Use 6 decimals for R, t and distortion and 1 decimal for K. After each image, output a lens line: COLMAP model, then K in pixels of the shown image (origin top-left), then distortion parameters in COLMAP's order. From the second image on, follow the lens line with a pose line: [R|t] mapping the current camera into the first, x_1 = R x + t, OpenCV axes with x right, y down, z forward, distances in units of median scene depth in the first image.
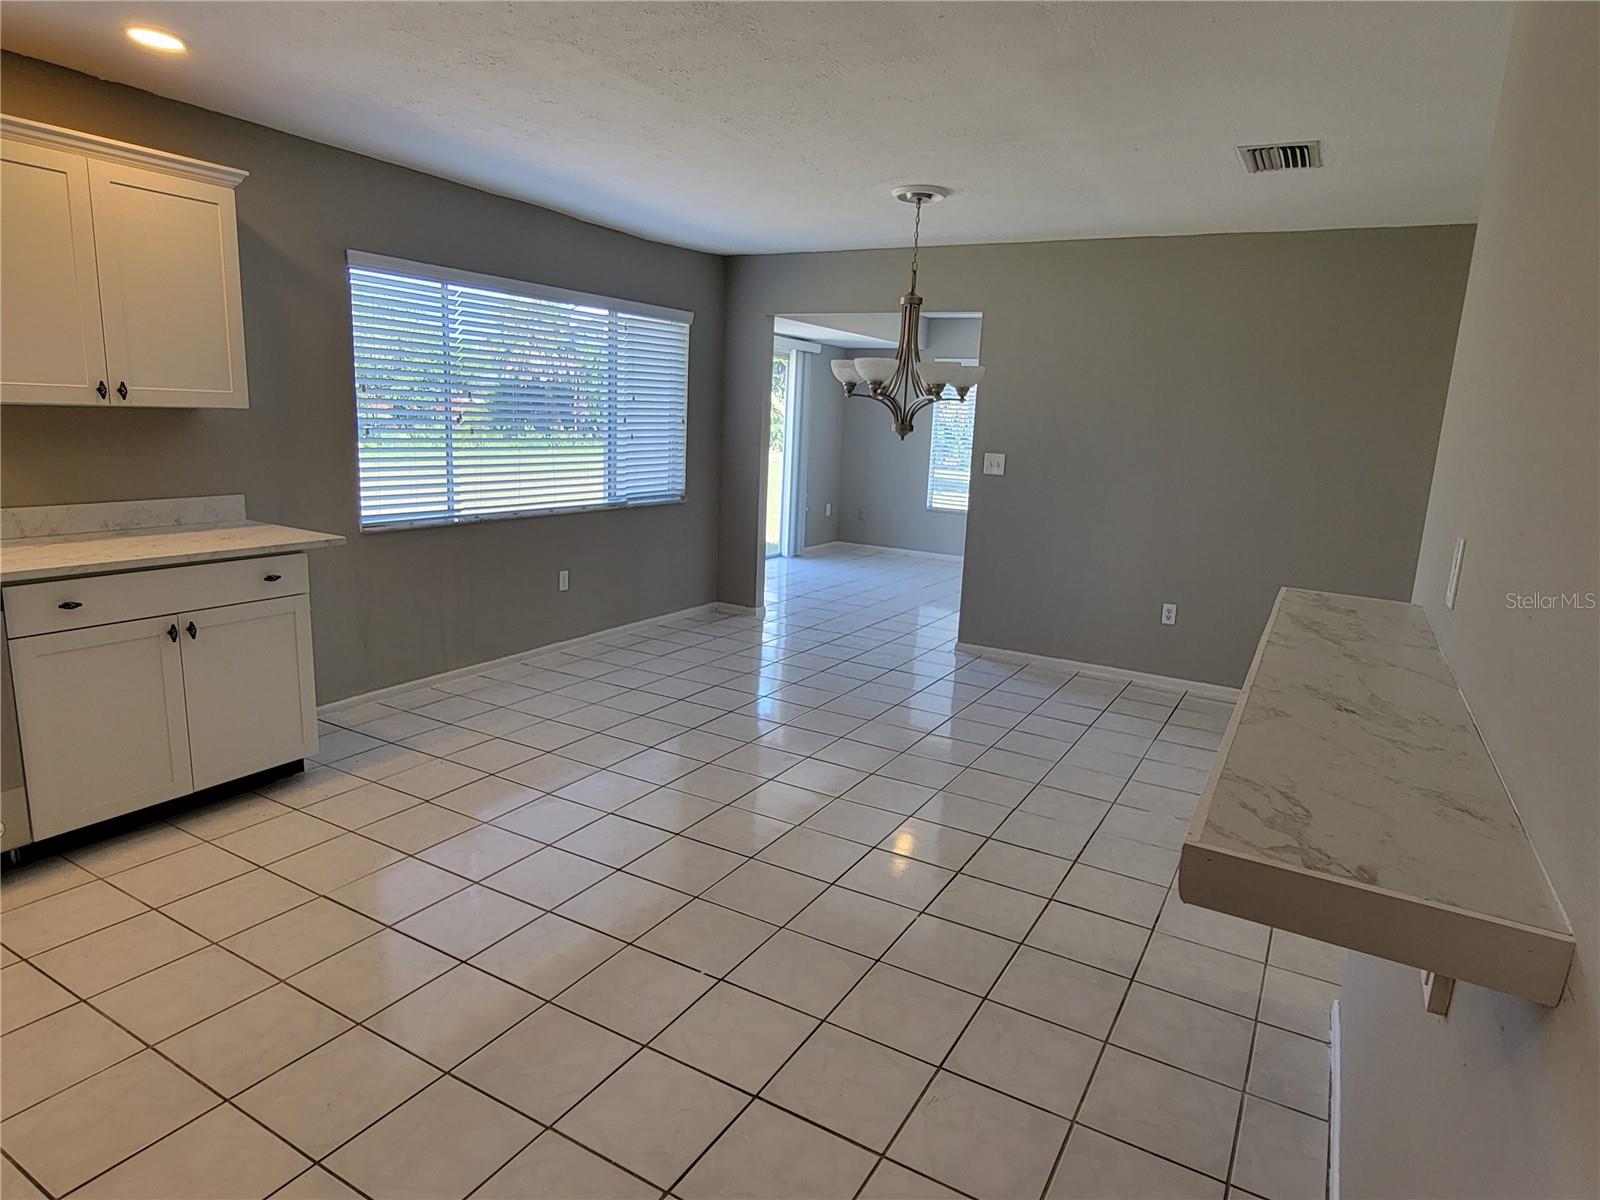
lens RADIAL K [[944.2, 0, 800.0], [0, 944.2, 600.0], [0, 0, 1]] dist [-0.005249, -0.001967]
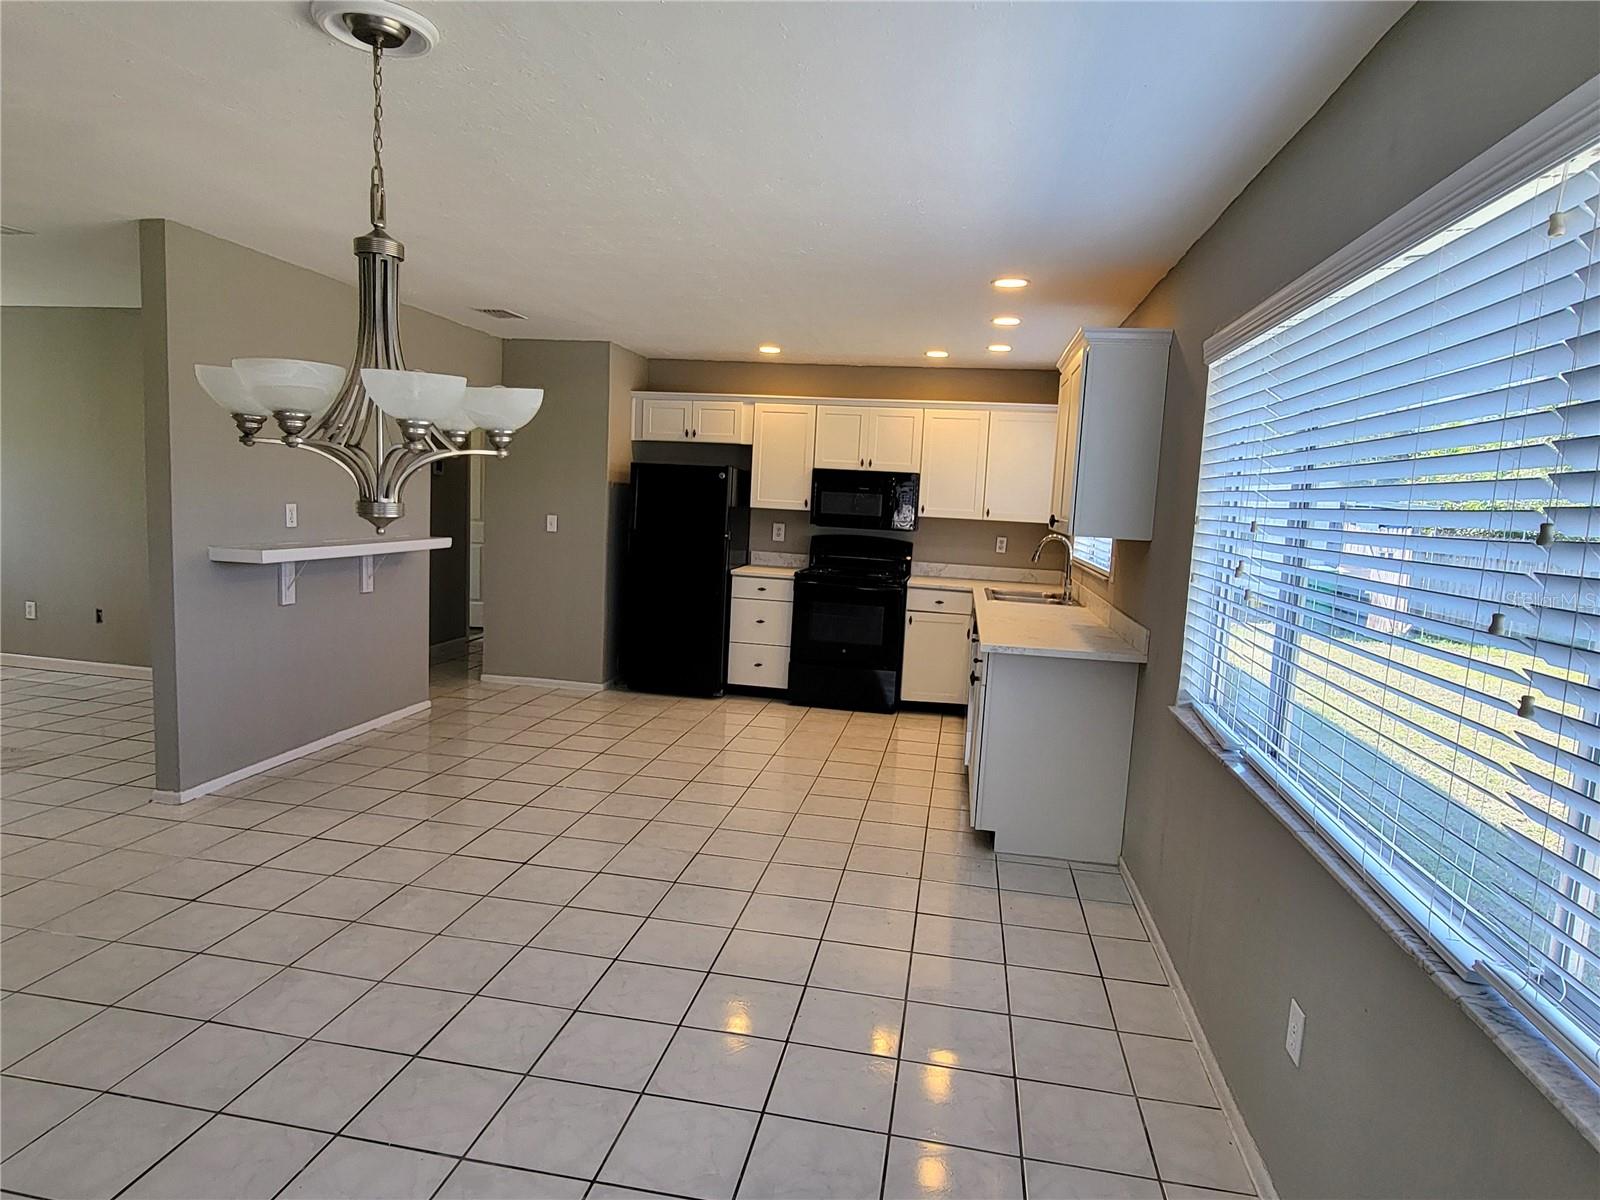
lens RADIAL K [[936.5, 0, 800.4], [0, 936.5, 601.9], [0, 0, 1]] dist [-0.003049, -0.002226]
pose [[-0.936287, -0.053355, -0.347160, 0.059223], [-0.158657, 0.946057, 0.282497, -0.255103], [0.313360, 0.319578, -0.894246, 1.249313]]
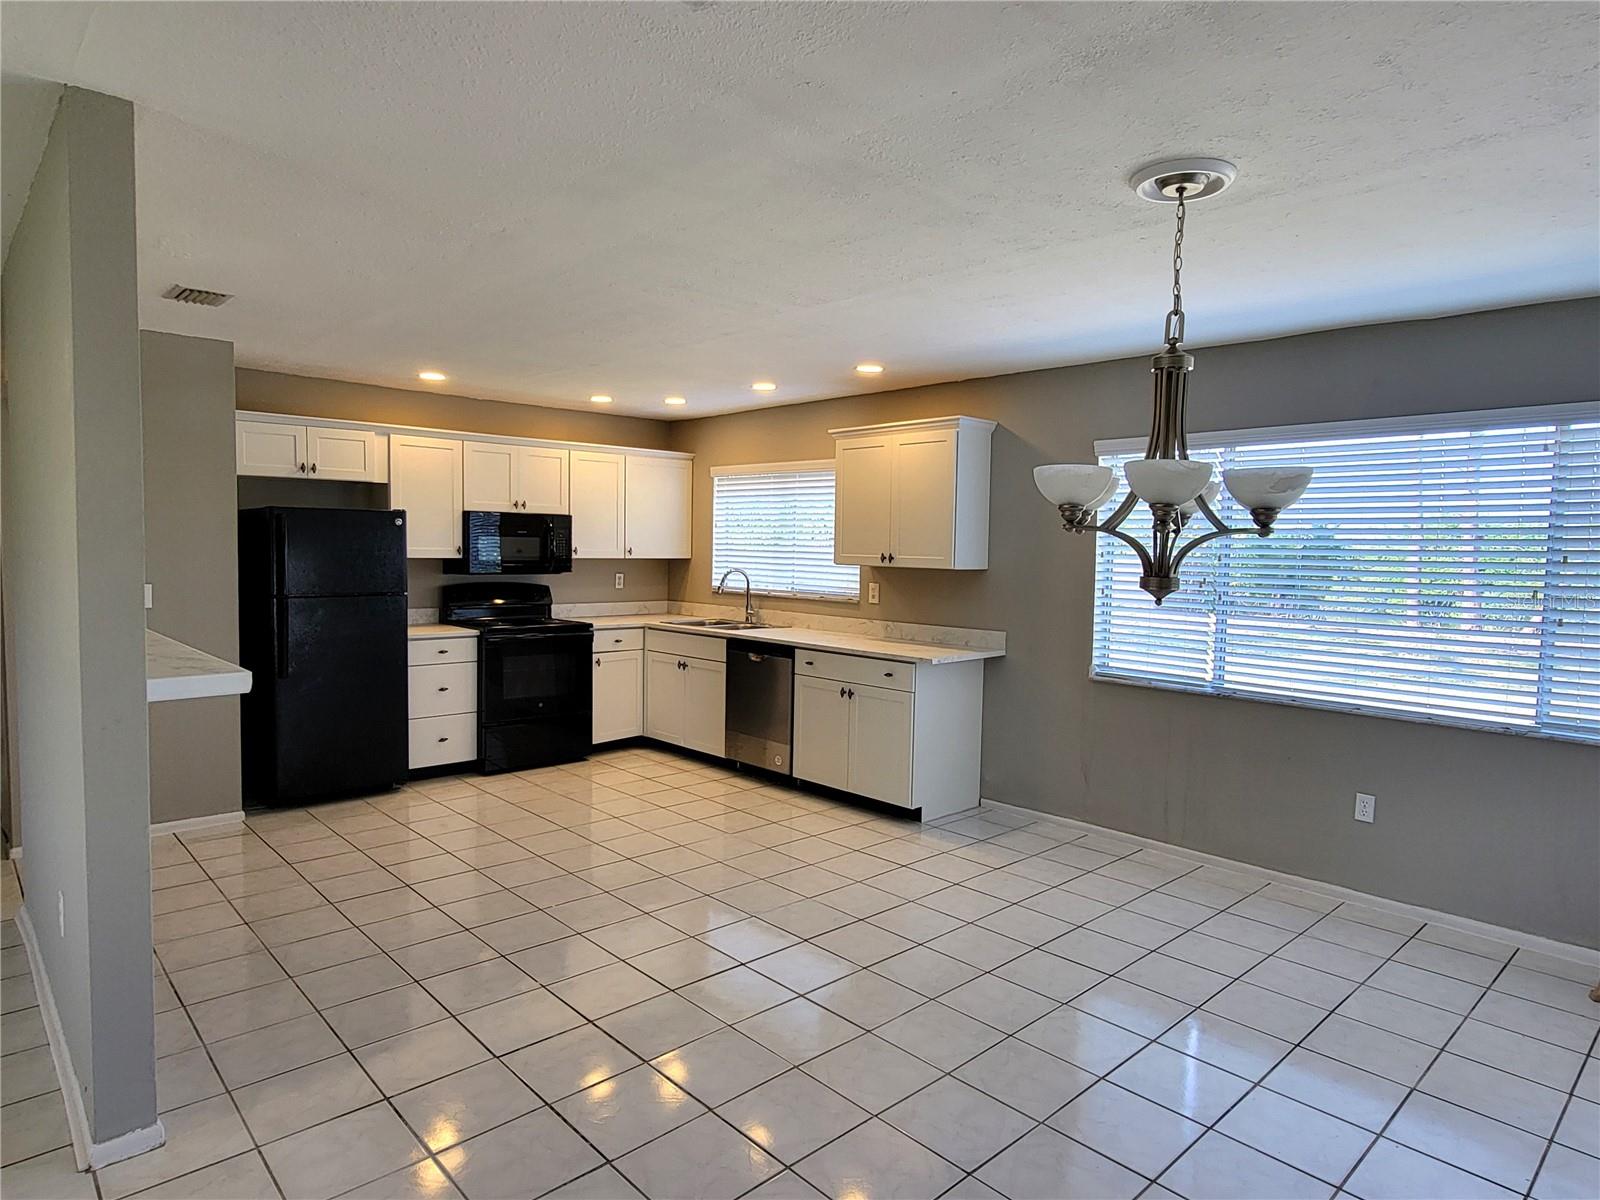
lens RADIAL K [[944.2, 0, 800.0], [0, 944.2, 600.0], [0, 0, 1]] dist [-0.005249, -0.001967]
pose [[-0.293915, 0.005505, -0.955816, 0.589758], [-0.219708, 0.972818, 0.073163, -0.138456], [0.930238, 0.231504, -0.284716, 0.791656]]
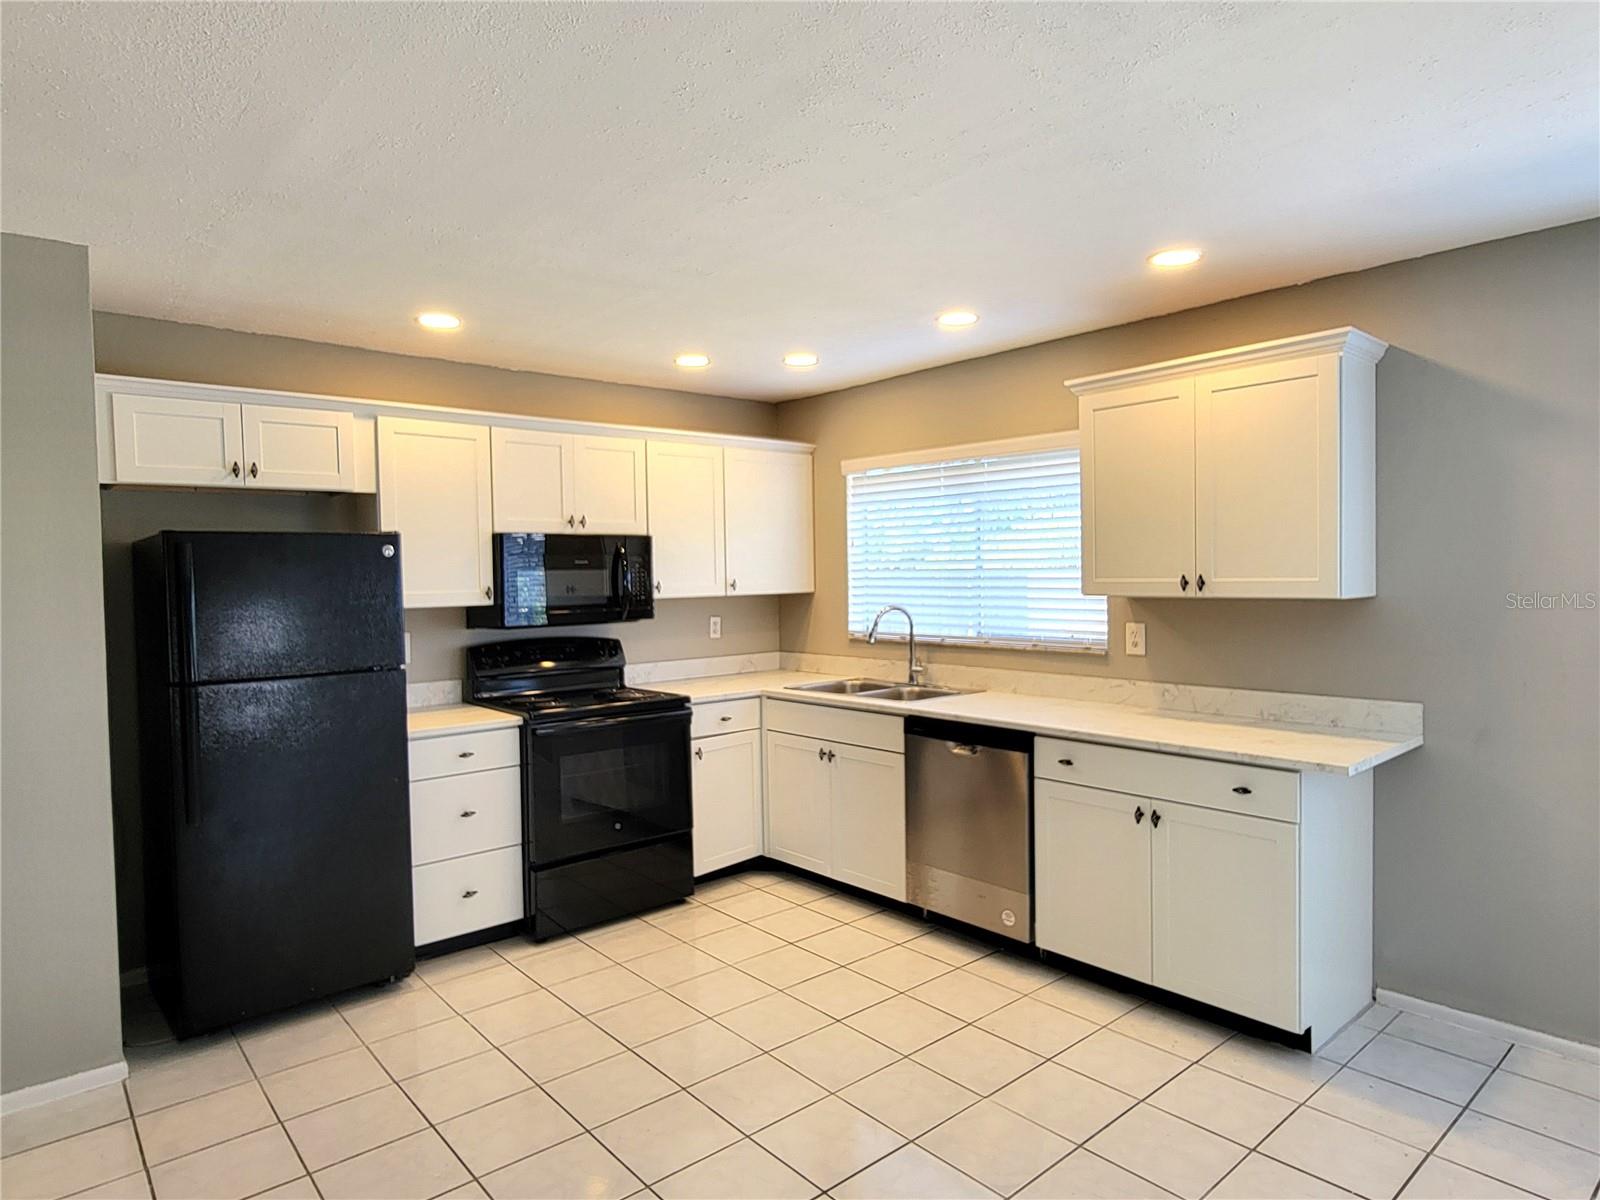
lens RADIAL K [[944.2, 0, 800.0], [0, 944.2, 600.0], [0, 0, 1]] dist [-0.005249, -0.001967]
pose [[-0.330379, -0.011192, -0.943782, 0.242607], [-0.185410, 0.981216, 0.053268, -0.102891], [0.925458, 0.192585, -0.326248, 0.542041]]
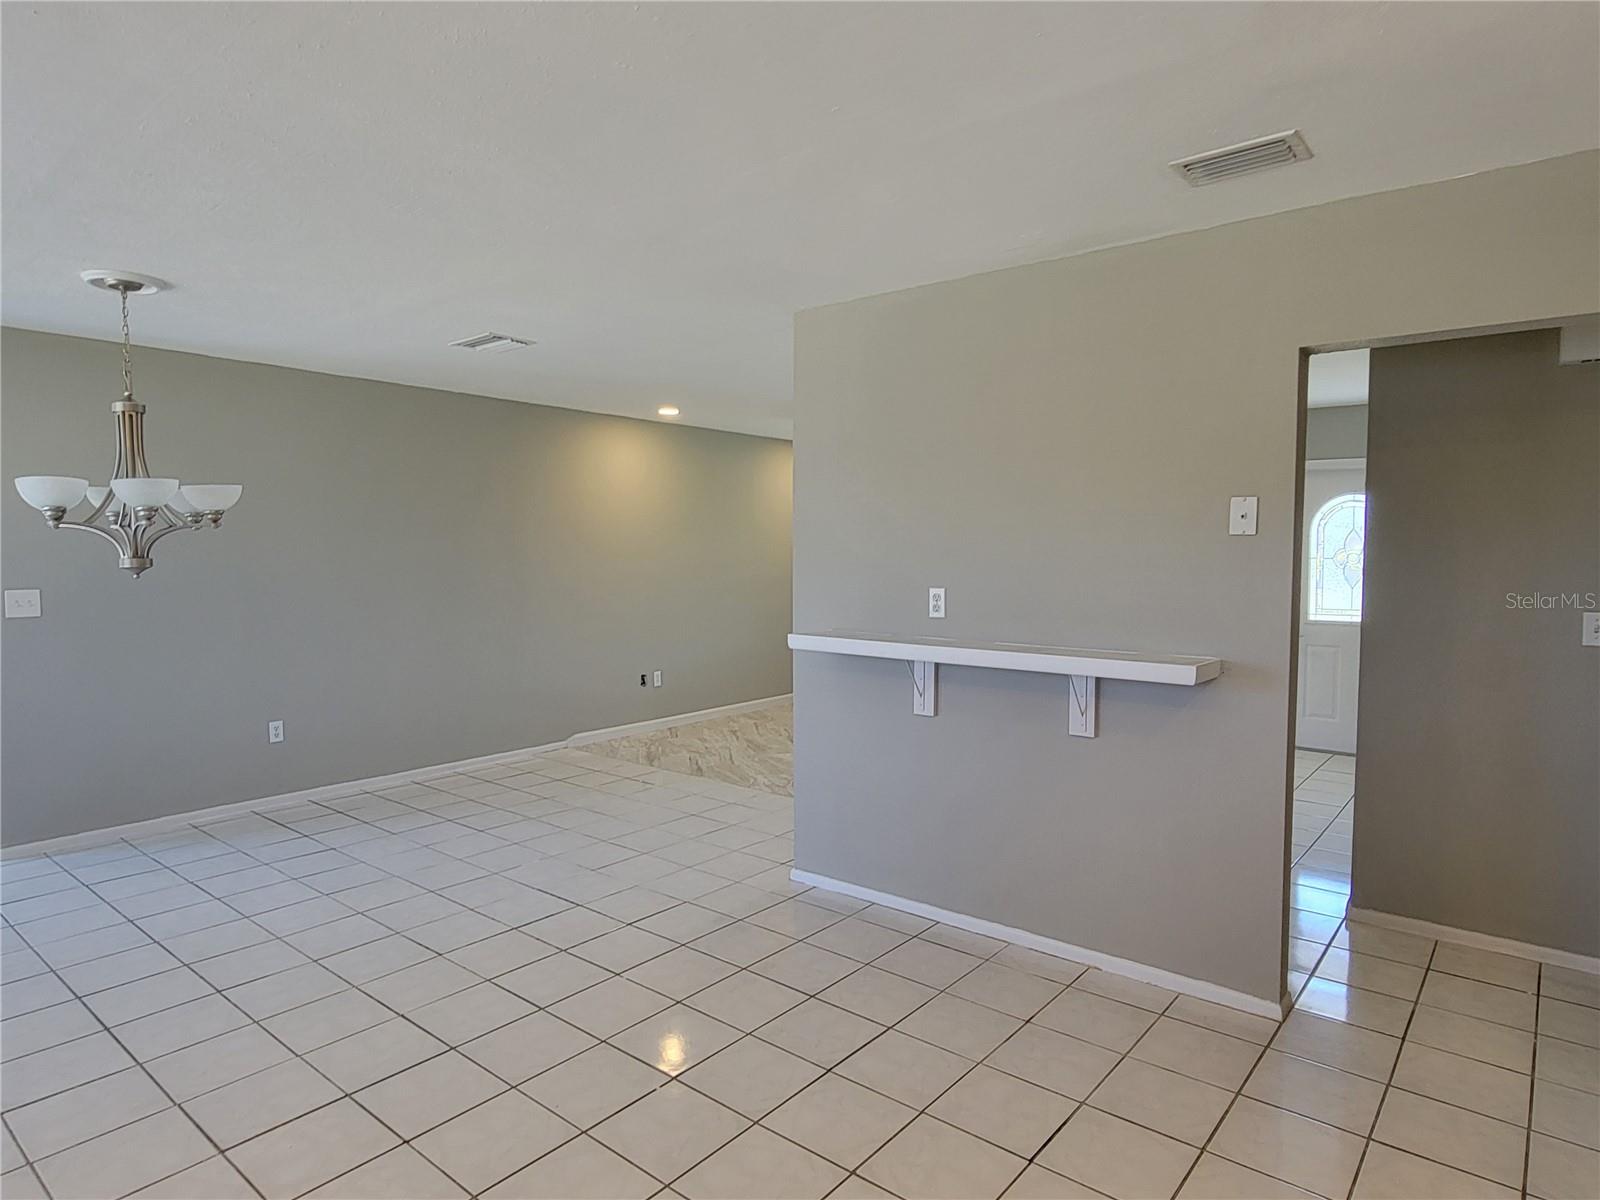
lens RADIAL K [[944.2, 0, 800.0], [0, 944.2, 600.0], [0, 0, 1]] dist [-0.005249, -0.001967]
pose [[0.159277, -0.100674, 0.982087, -0.480468], [0.200283, 0.977395, 0.067711, -0.077075], [-0.966705, 0.185911, 0.175840, 0.268208]]
